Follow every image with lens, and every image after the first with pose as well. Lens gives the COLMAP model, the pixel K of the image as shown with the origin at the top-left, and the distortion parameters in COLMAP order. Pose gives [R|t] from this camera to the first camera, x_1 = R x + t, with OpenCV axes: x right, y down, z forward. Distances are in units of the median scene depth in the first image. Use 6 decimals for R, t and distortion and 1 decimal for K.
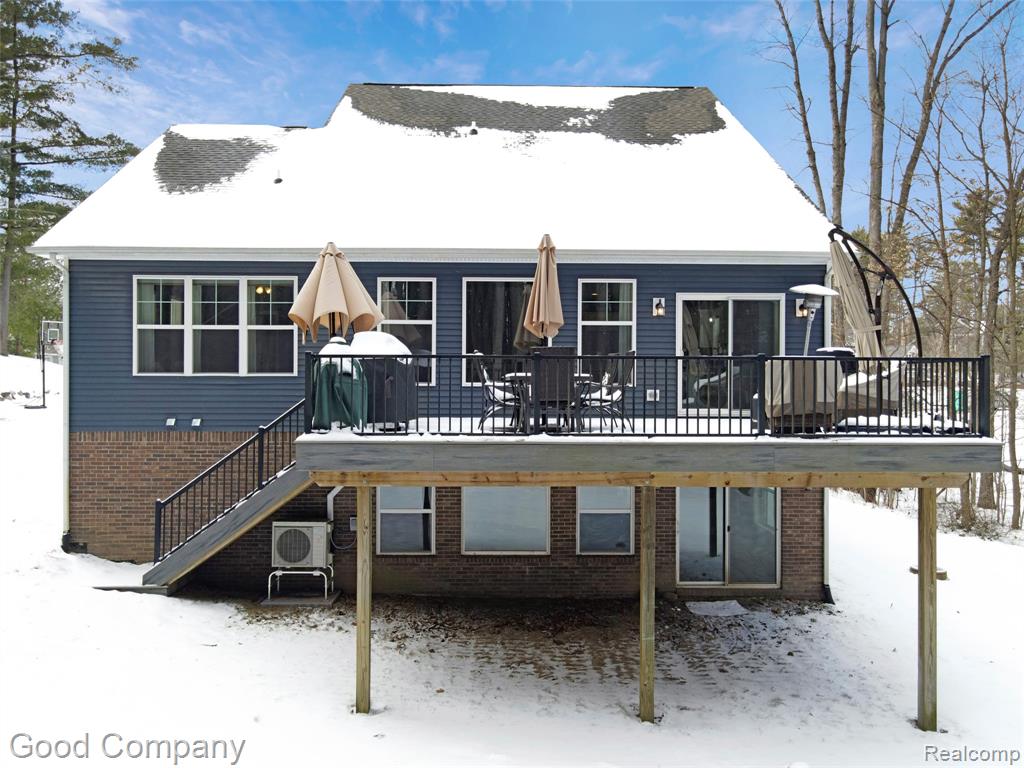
lens RADIAL K [[784.6, 0, 512.0], [0, 784.6, 384.0], [0, 0, 1]] dist [0.001610, 0.004065]
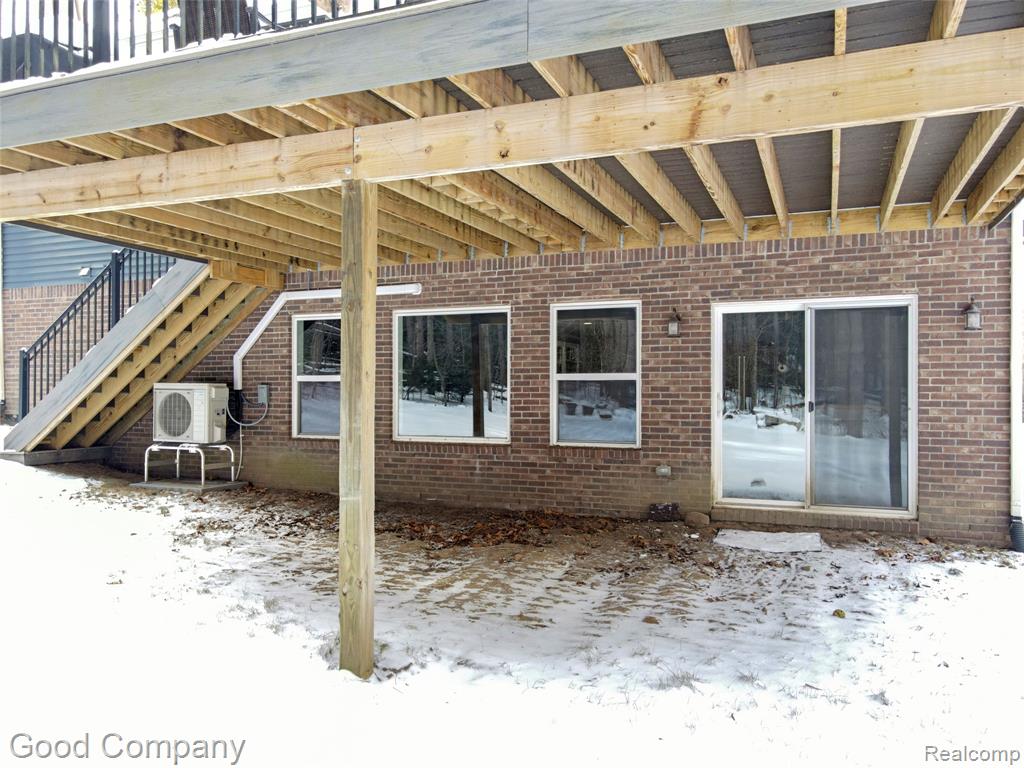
lens RADIAL K [[850.6, 0, 393.7], [0, 850.6, 358.4], [0, 0, 1]] dist [0.003474, -0.003771]
pose [[0.915101, 0.000984, -0.403223, 0.275316], [0.003669, 0.999935, 0.010766, 0.158063], [0.403208, -0.011332, 0.915038, 0.363189]]
